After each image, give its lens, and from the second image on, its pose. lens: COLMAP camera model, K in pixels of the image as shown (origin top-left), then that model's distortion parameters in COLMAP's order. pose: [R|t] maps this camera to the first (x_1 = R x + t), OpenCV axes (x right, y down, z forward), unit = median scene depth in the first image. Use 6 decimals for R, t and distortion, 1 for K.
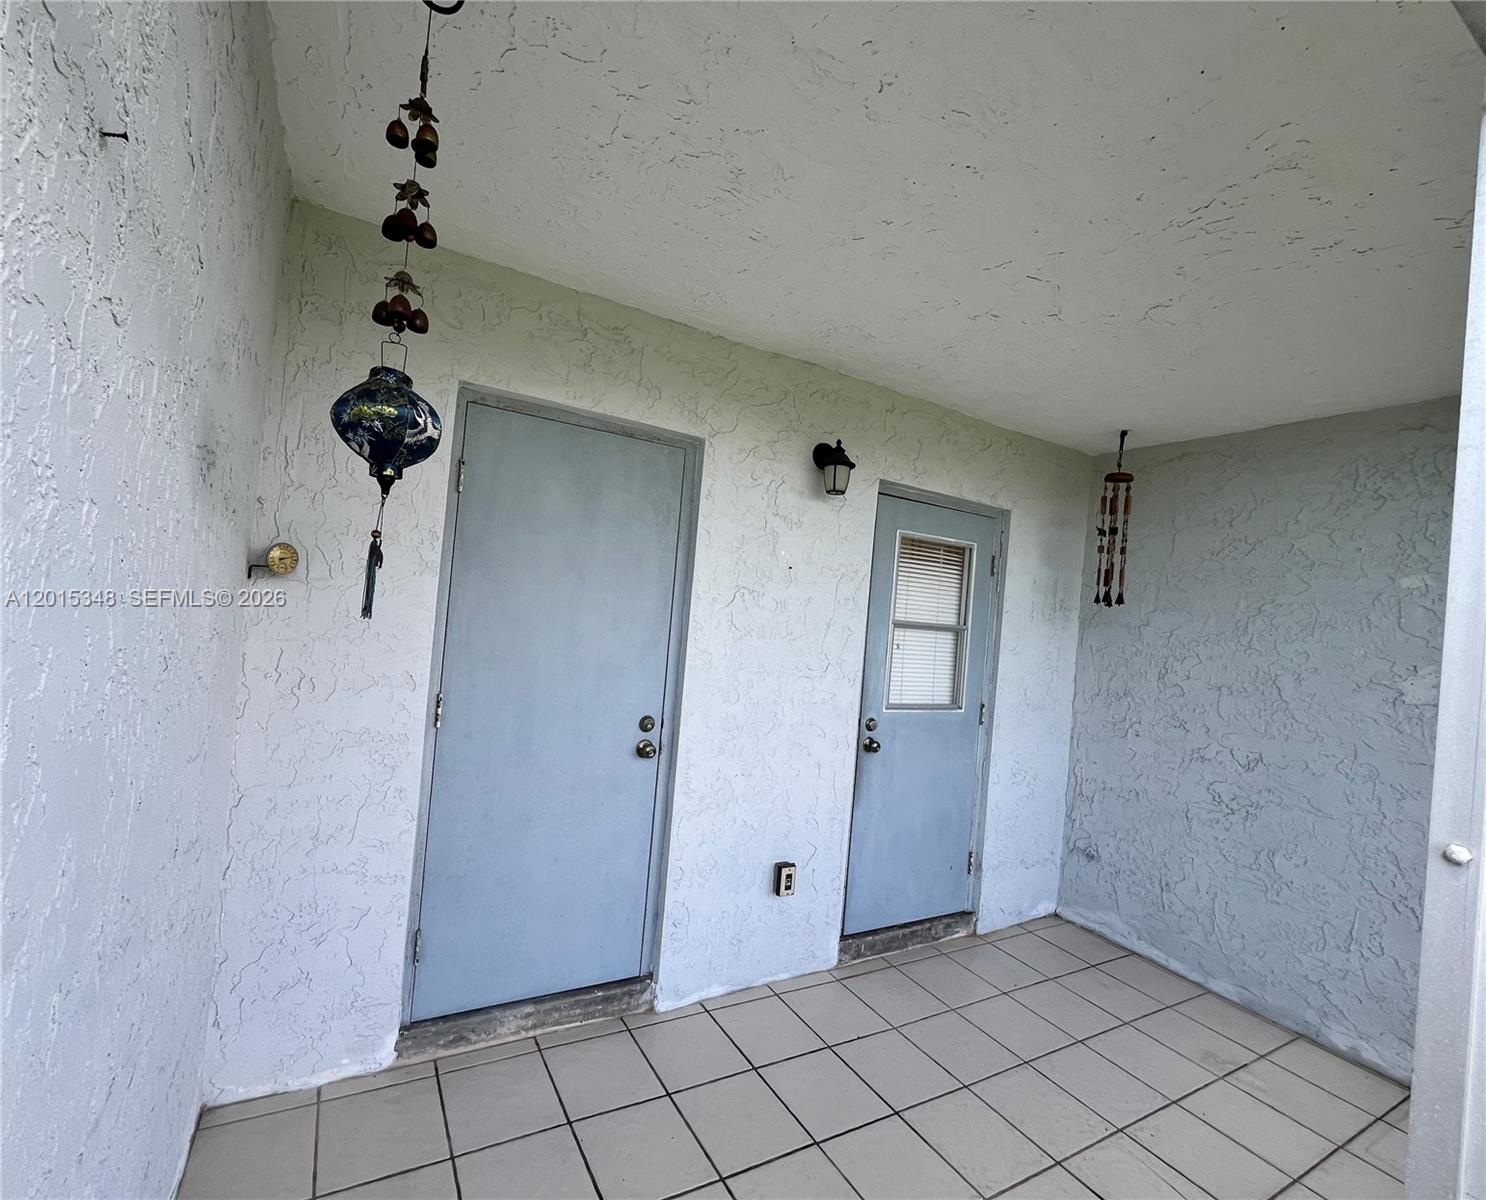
lens RADIAL K [[702.5, 0, 743.0], [0, 702.5, 600.0], [0, 0, 1]] dist [-0.012843, -0.000210]
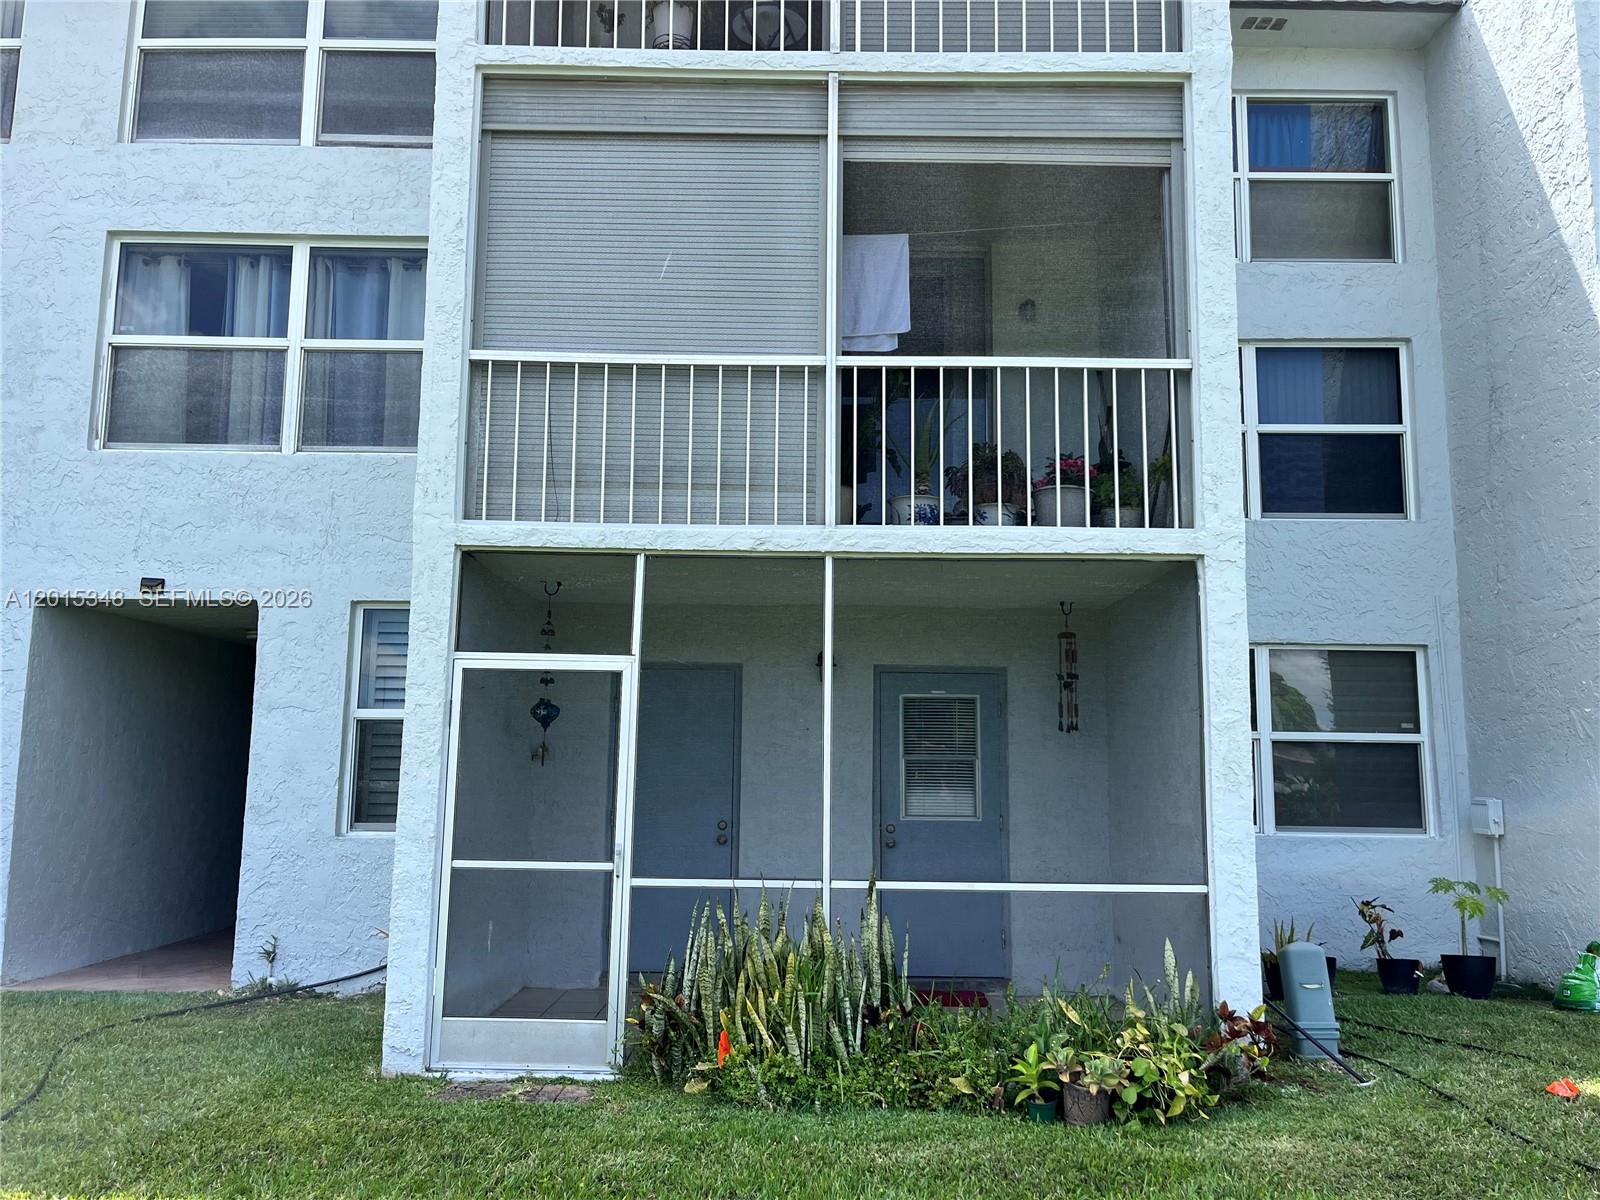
lens RADIAL K [[1214.1, 0, 800.0], [0, 1214.1, 600.0], [0, 0, 1]] dist [0.055429, 0.001749]
pose [[0.874225, -0.144884, -0.463400, 1.381655], [0.075869, 0.983479, -0.164358, 0.119419], [0.479557, 0.108529, 0.870774, -1.484198]]
